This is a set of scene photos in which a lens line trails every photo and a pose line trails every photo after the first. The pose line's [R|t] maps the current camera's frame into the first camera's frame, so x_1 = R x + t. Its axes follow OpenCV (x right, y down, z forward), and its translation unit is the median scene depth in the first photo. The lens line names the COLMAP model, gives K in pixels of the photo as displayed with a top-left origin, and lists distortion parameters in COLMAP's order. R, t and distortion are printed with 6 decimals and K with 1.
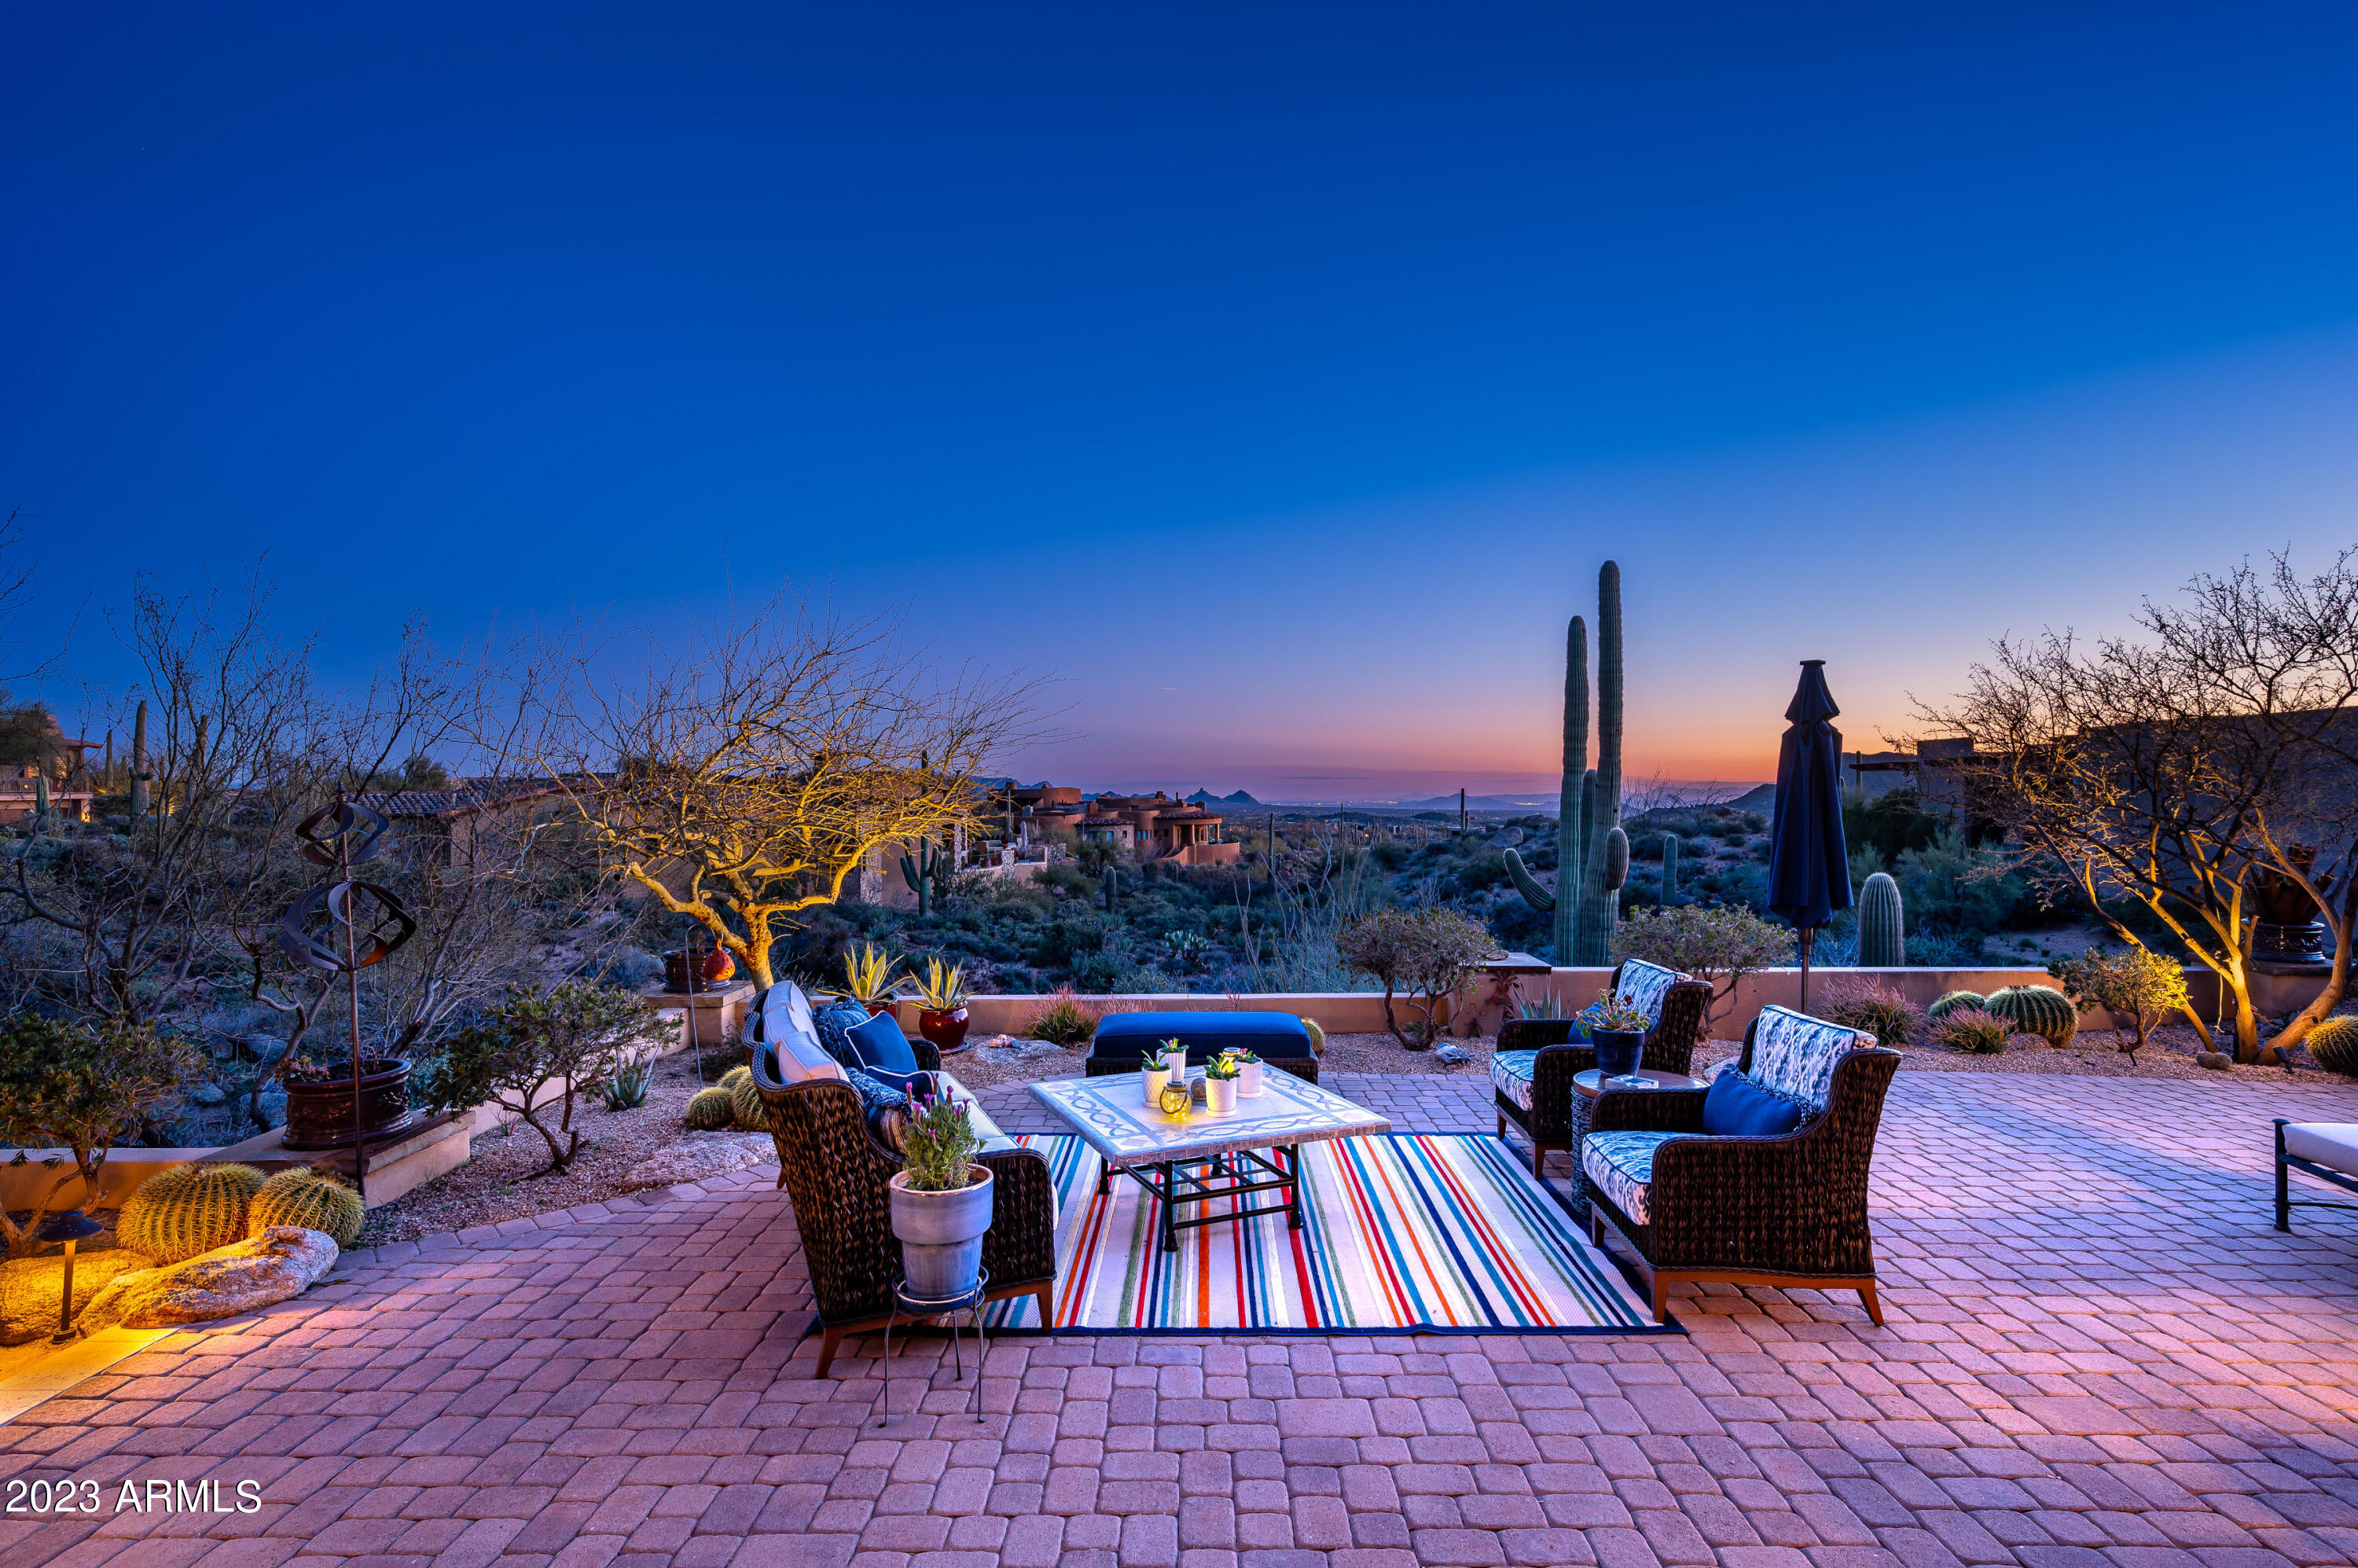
lens RADIAL K [[1160.5, 0, 1178.3], [0, 1160.5, 791.8], [0, 0, 1]] dist [0.001922, -0.001731]
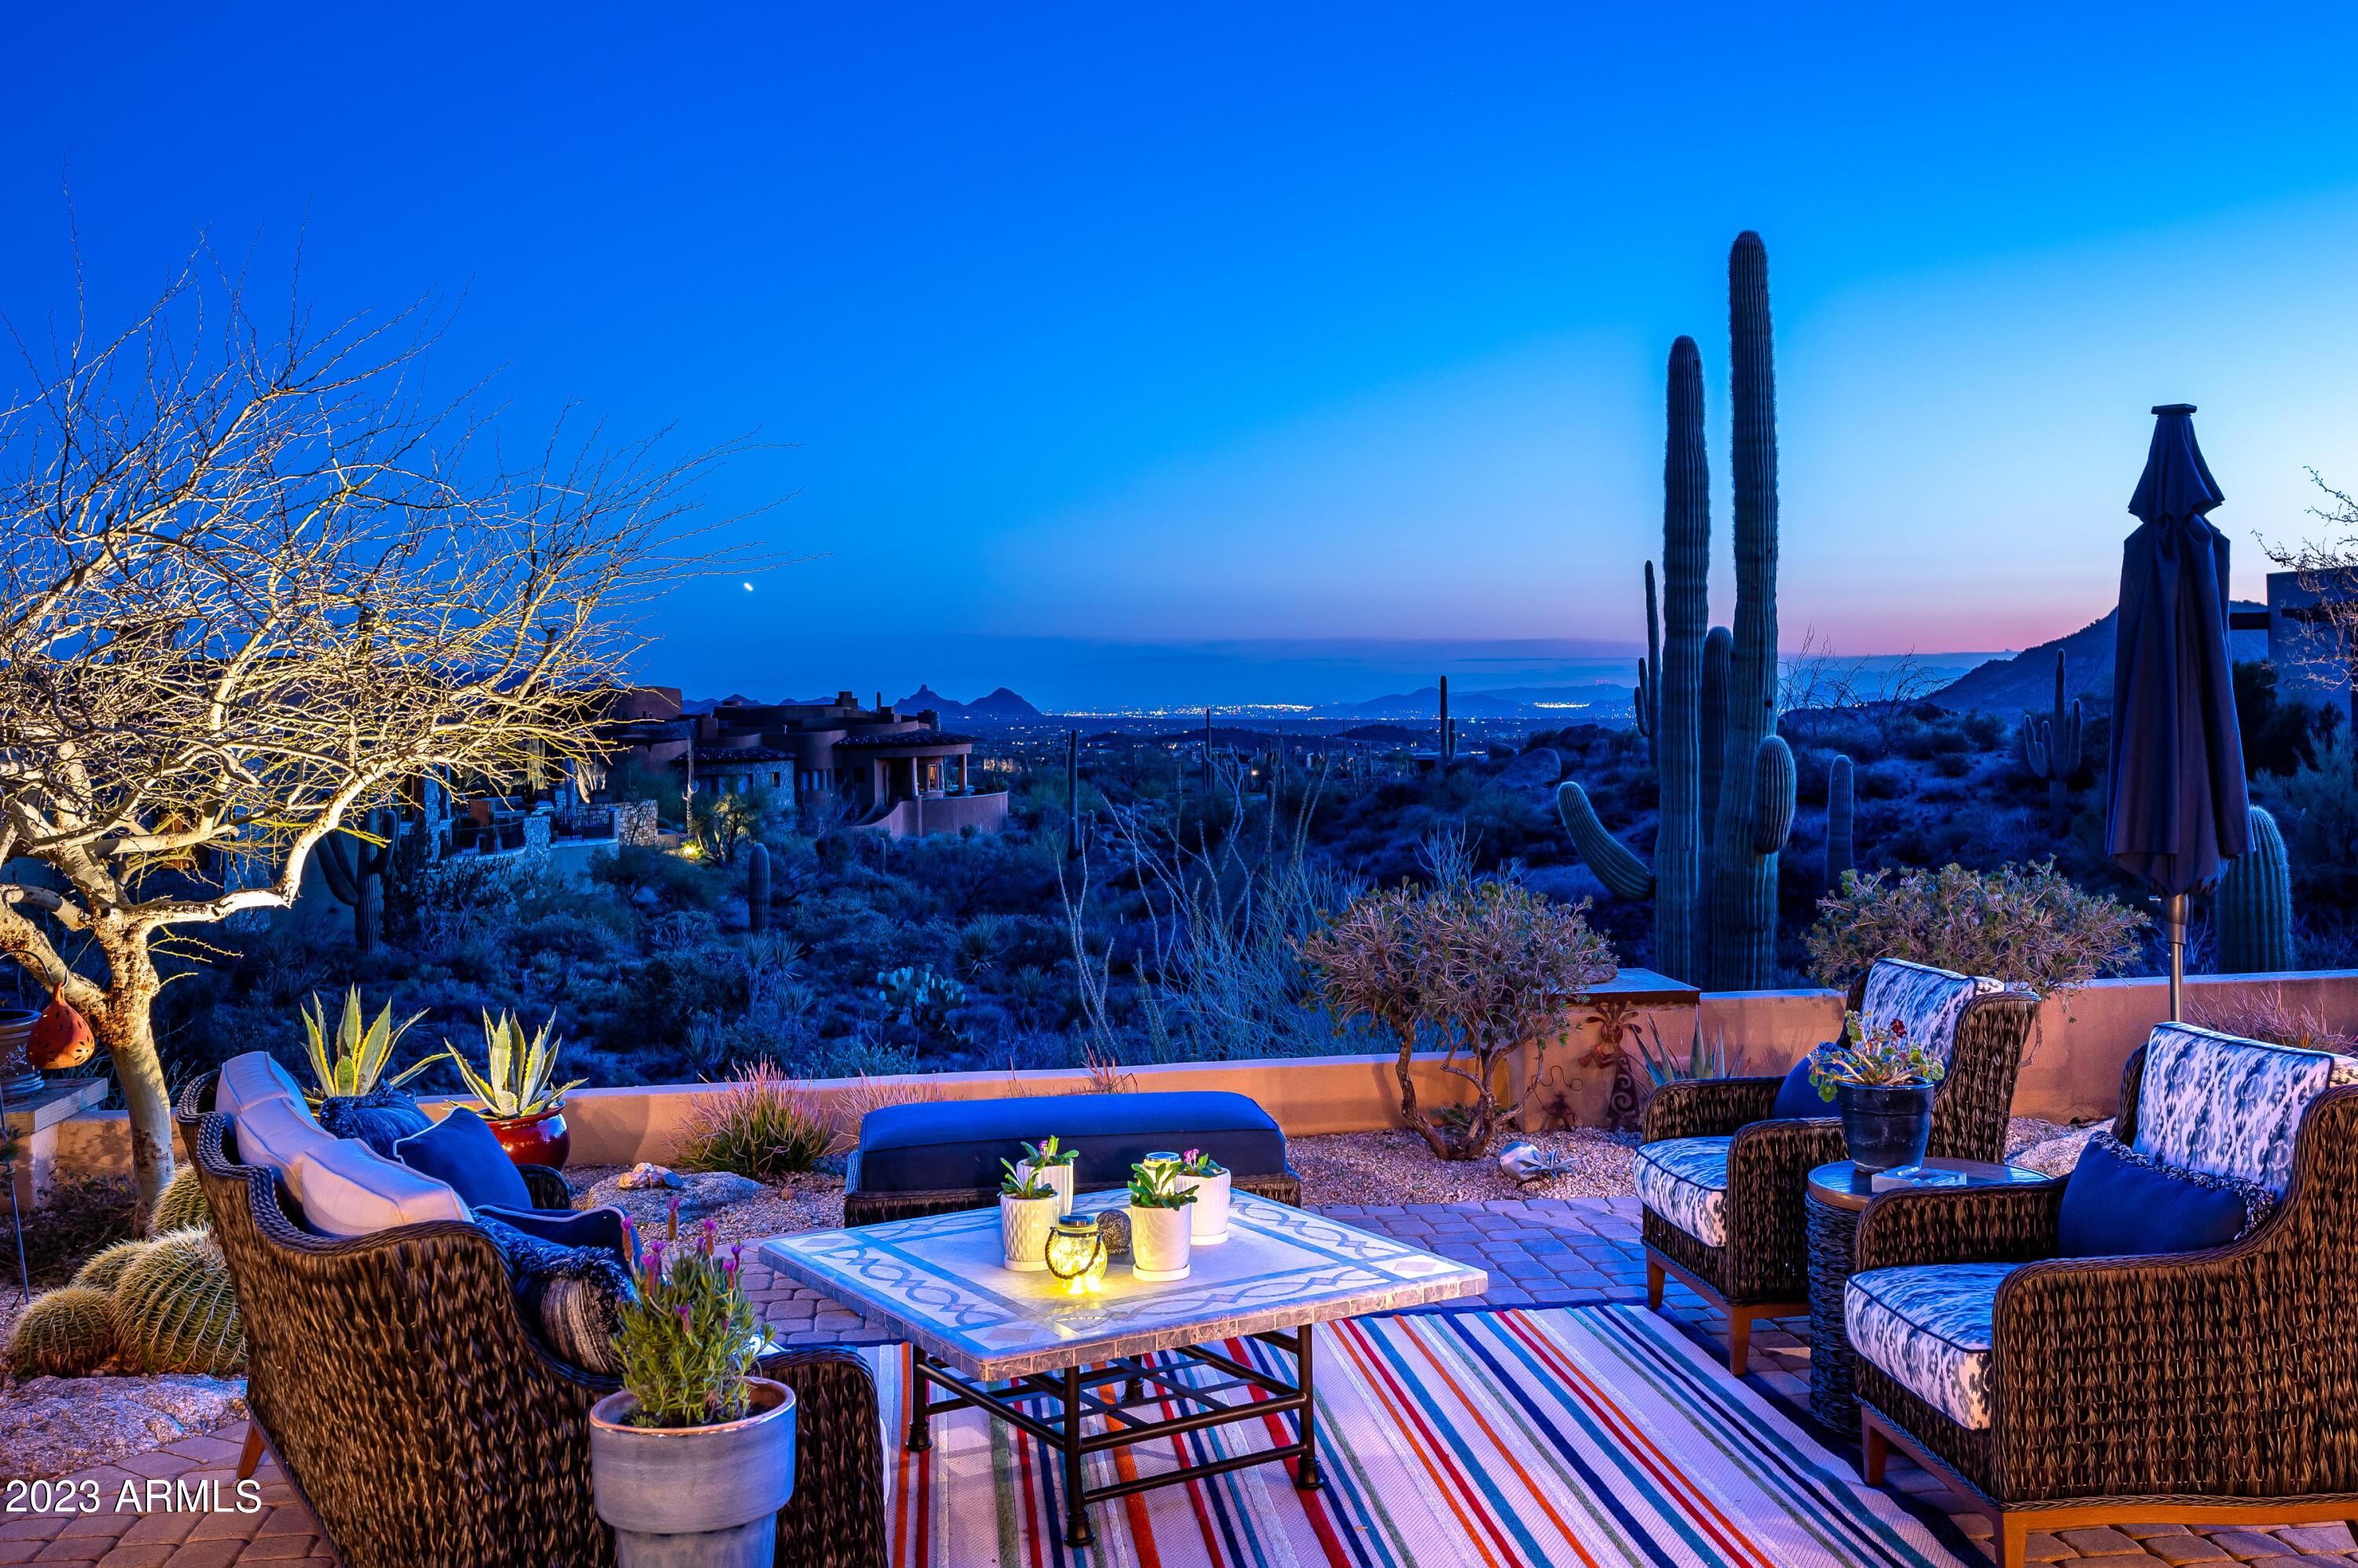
lens RADIAL K [[2316.3, 0, 1193.2], [0, 2316.3, 653.0], [0, 0, 1]] dist [0.002812, 0.000000]
pose [[0.990582, -0.013646, 0.136239, -0.056062], [0.015886, 0.999756, -0.015369, 0.012025], [-0.135996, 0.017388, 0.990557, -0.014240]]
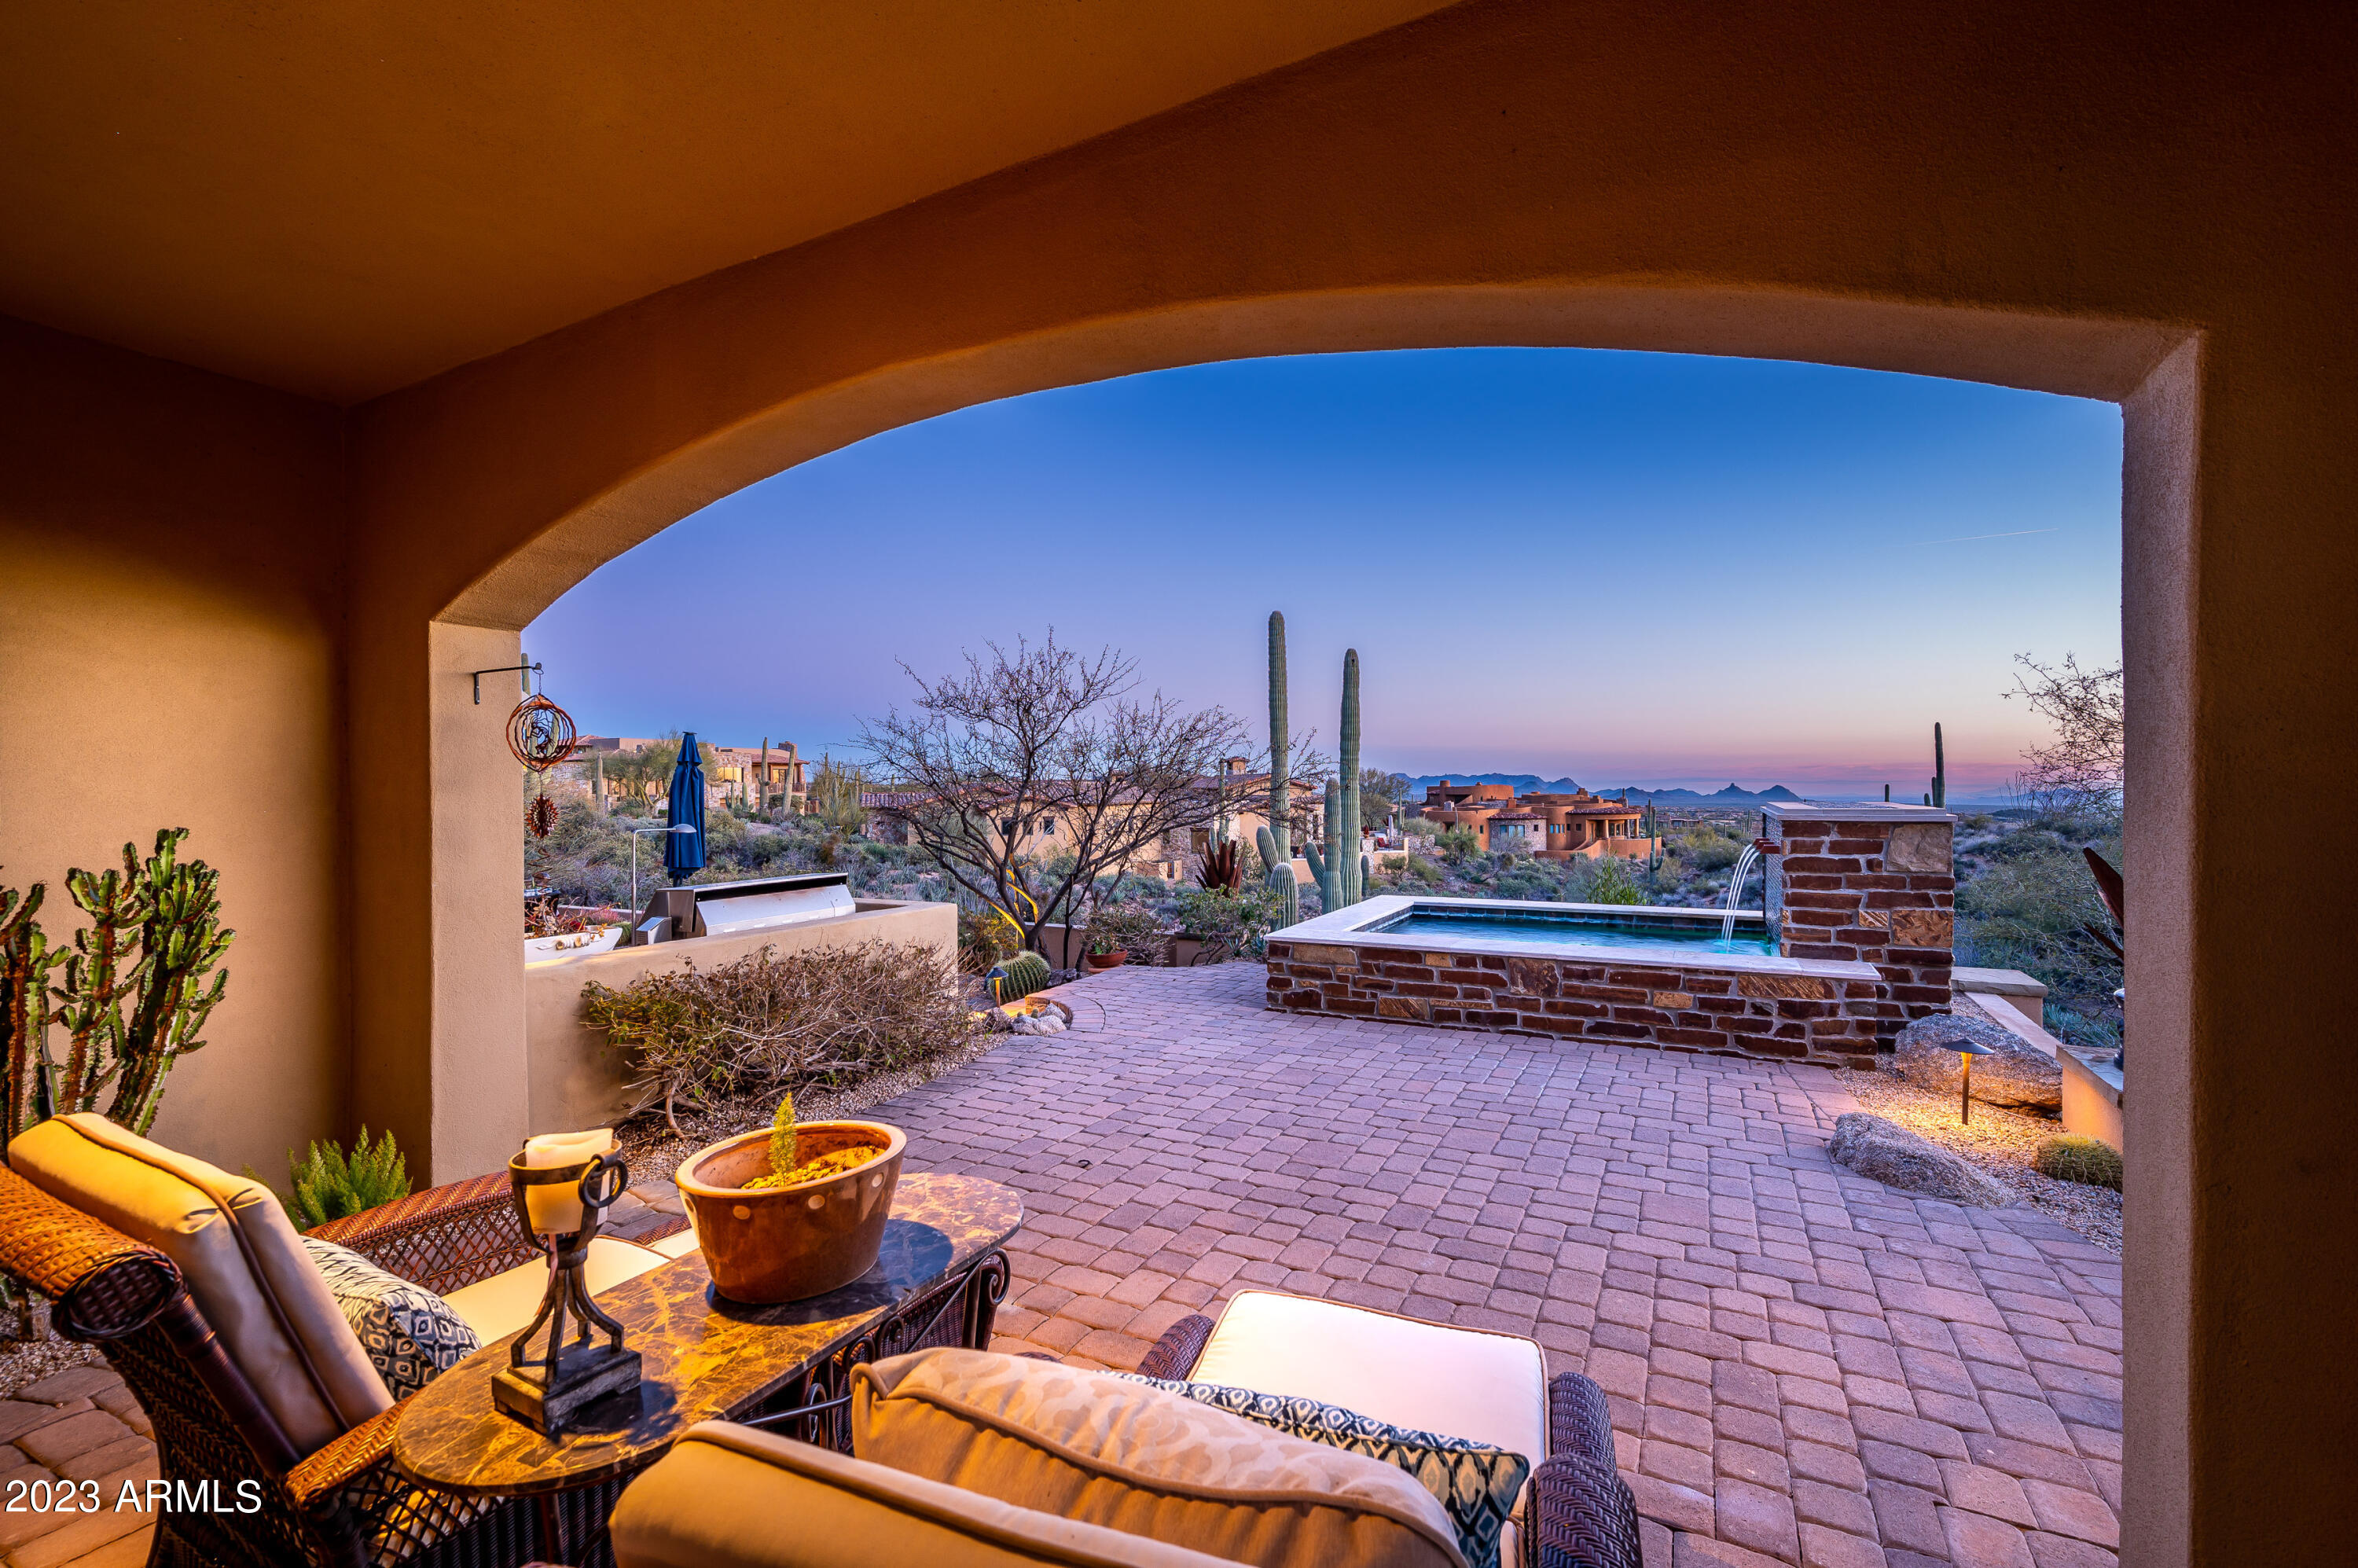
lens RADIAL K [[1024.0, 0, 1177.9], [0, 1024.0, 795.2], [0, 0, 1]] dist [-0.003449, -0.000323]
pose [[0.878548, -0.001200, -0.477653, 1.801024], [0.004456, 0.999974, 0.005684, -0.016887], [0.477633, -0.007122, 0.878530, -0.033626]]
